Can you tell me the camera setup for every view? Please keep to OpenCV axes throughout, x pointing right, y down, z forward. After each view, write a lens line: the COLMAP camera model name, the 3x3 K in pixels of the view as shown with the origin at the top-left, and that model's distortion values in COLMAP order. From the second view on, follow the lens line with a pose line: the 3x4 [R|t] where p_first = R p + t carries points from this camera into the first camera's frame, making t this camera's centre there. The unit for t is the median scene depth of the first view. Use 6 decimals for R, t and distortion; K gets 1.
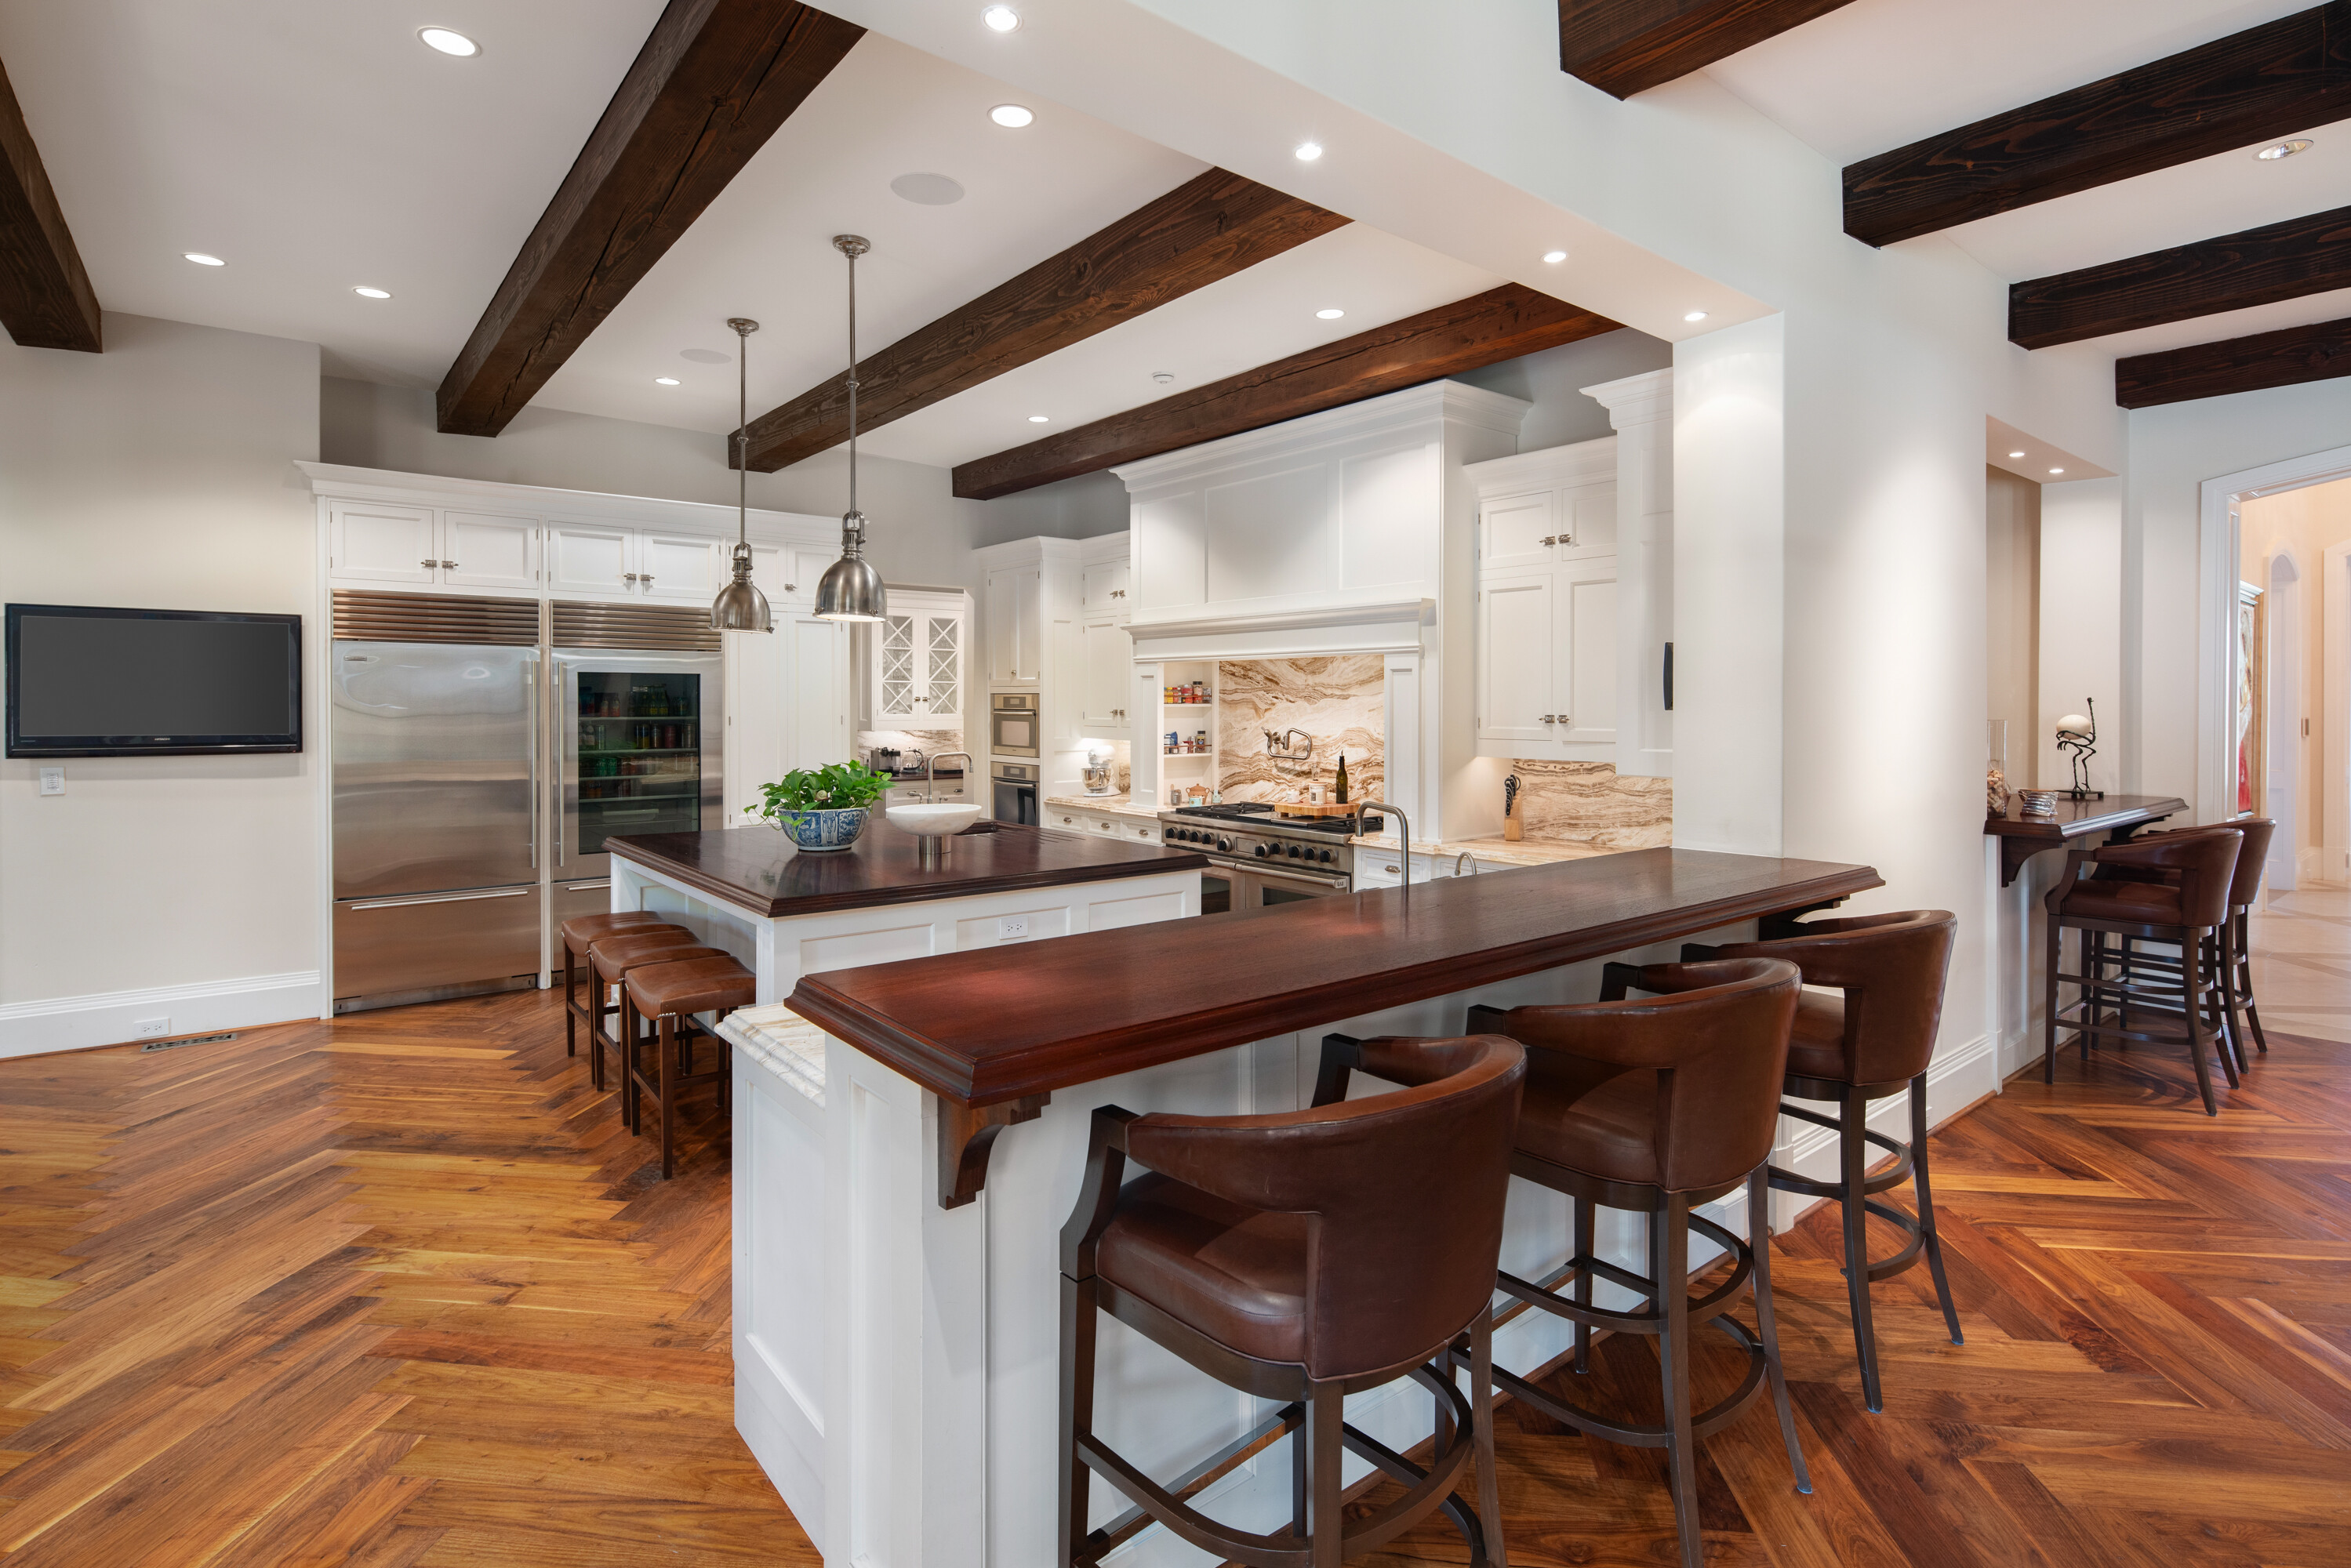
lens RADIAL K [[1139.4, 0, 1159.9], [0, 1139.4, 713.8], [0, 0, 1]] dist [0.009046, -0.006303]
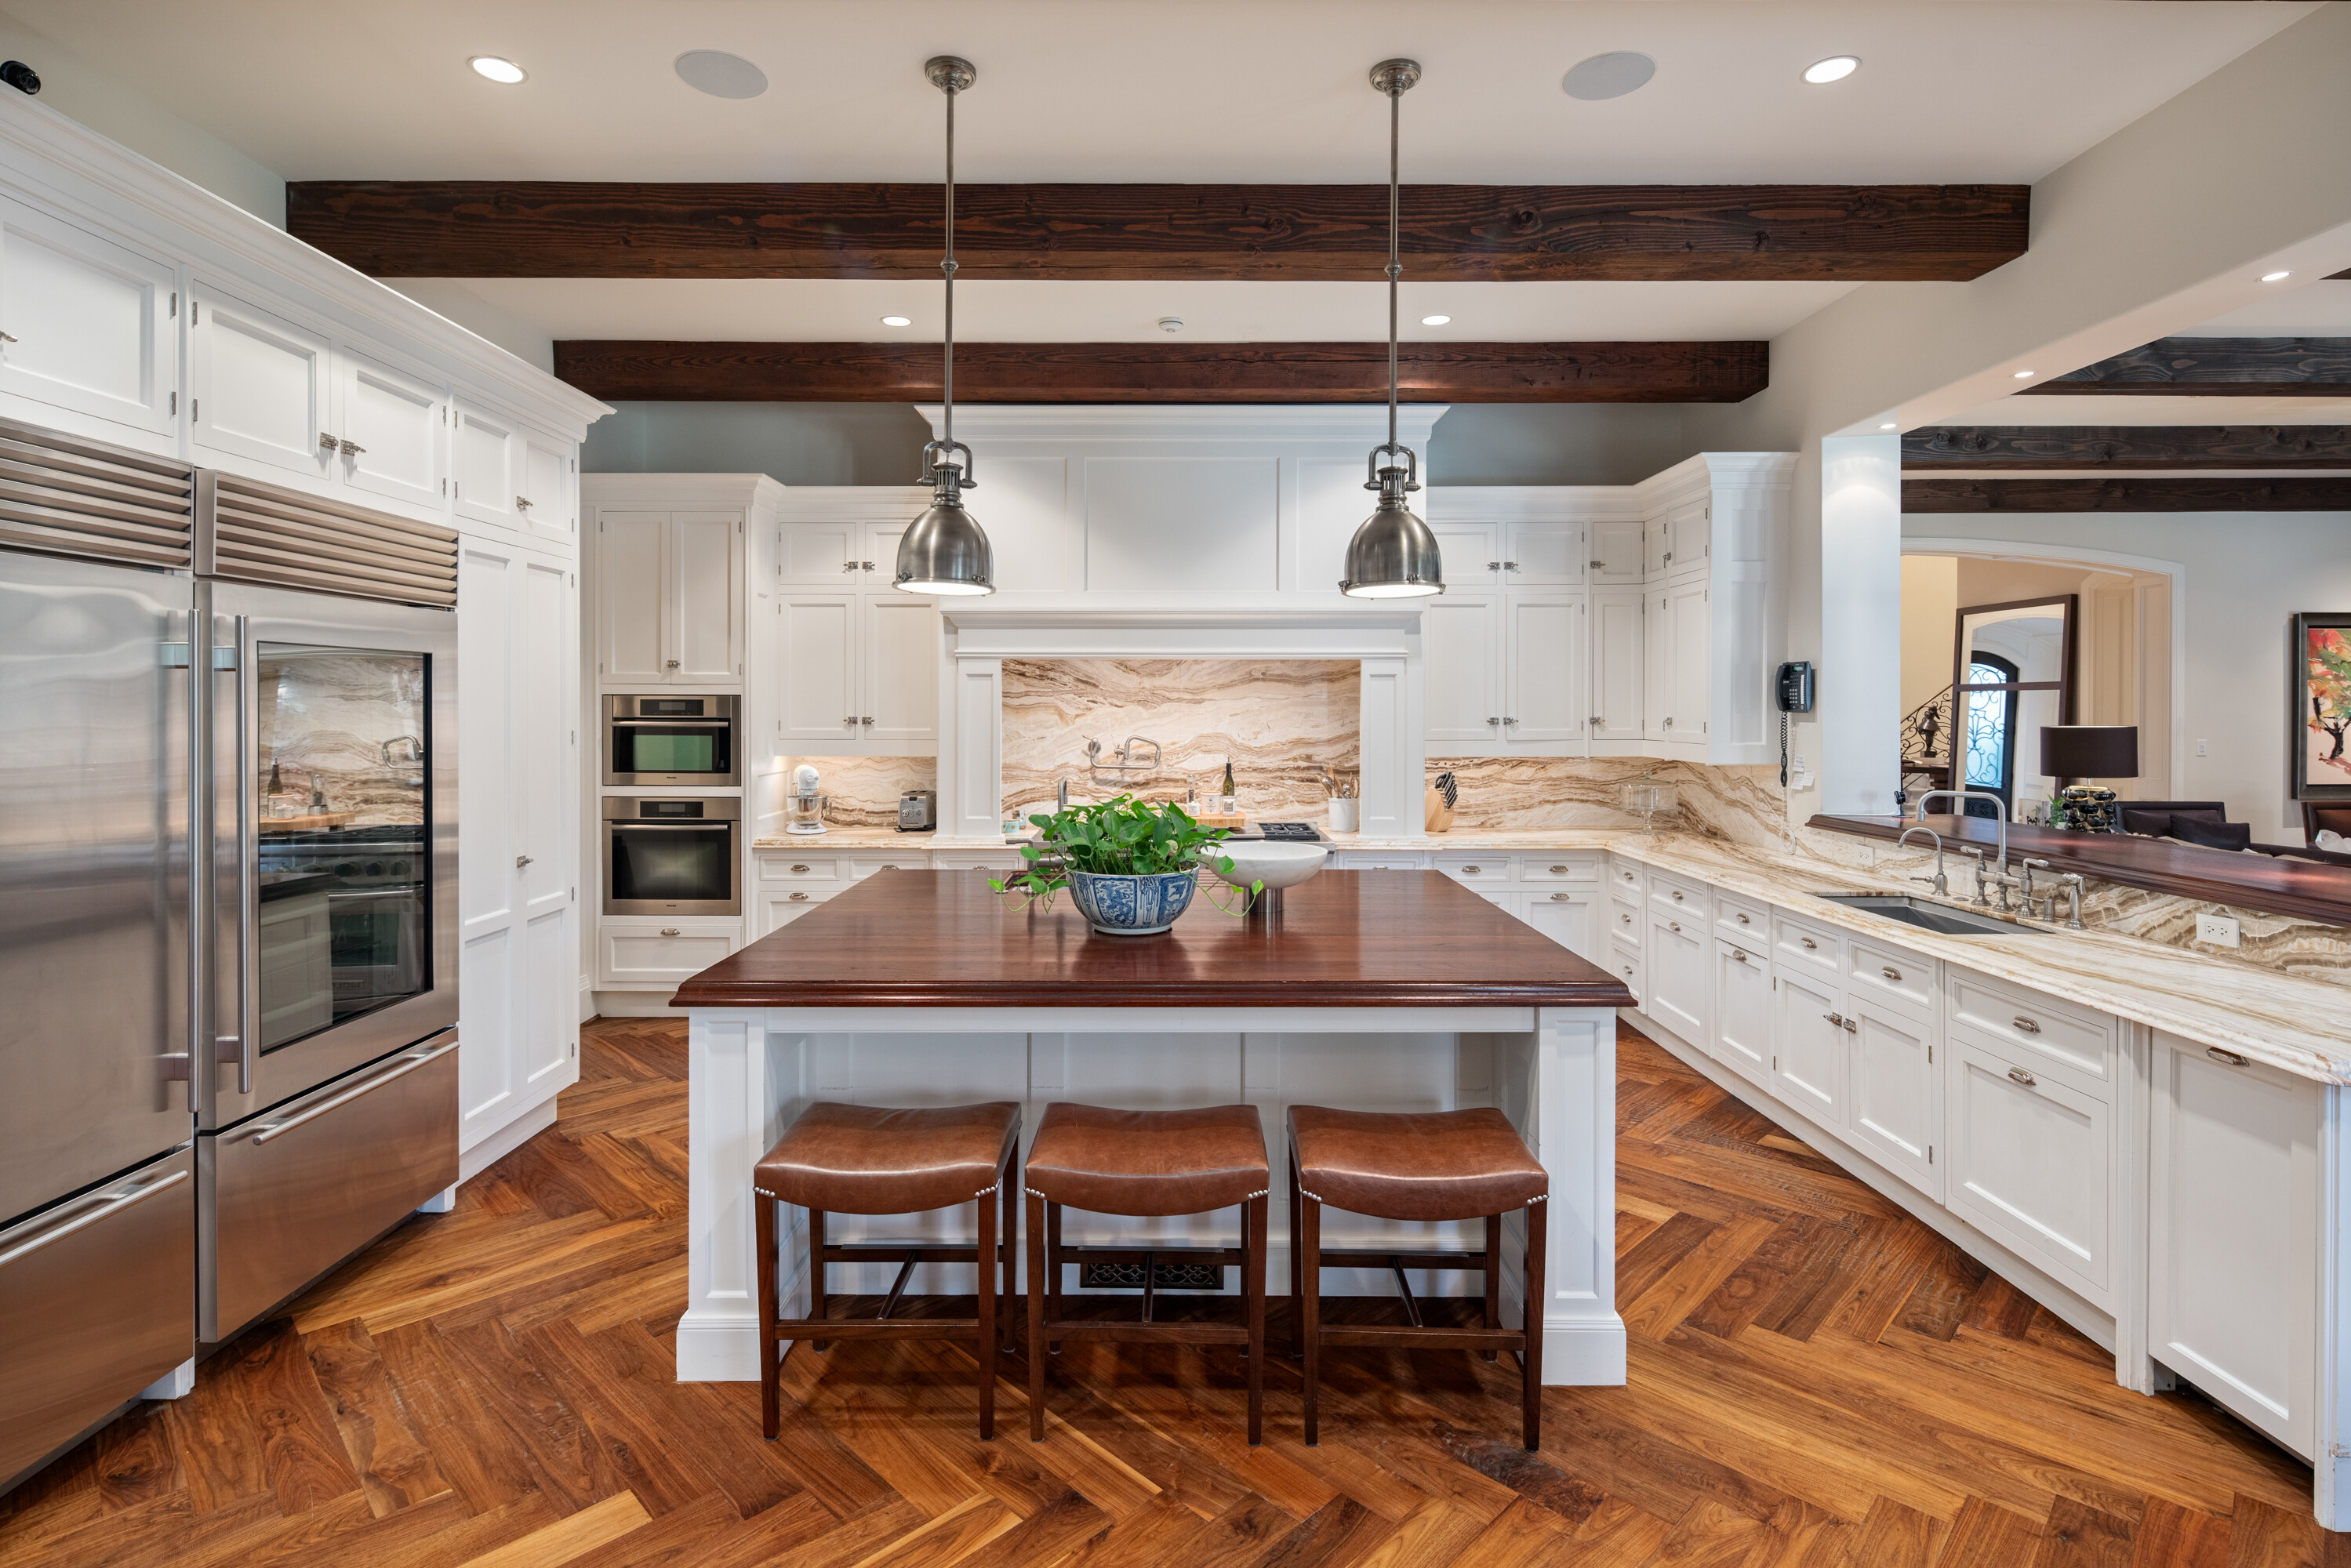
lens RADIAL K [[1139.4, 0, 1159.9], [0, 1139.4, 713.8], [0, 0, 1]] dist [0.009046, -0.006303]
pose [[0.625623, -0.005922, 0.780103, -0.697786], [0.009273, 0.999957, 0.000154, -0.005603], [-0.780071, 0.007138, 0.625651, 0.498678]]
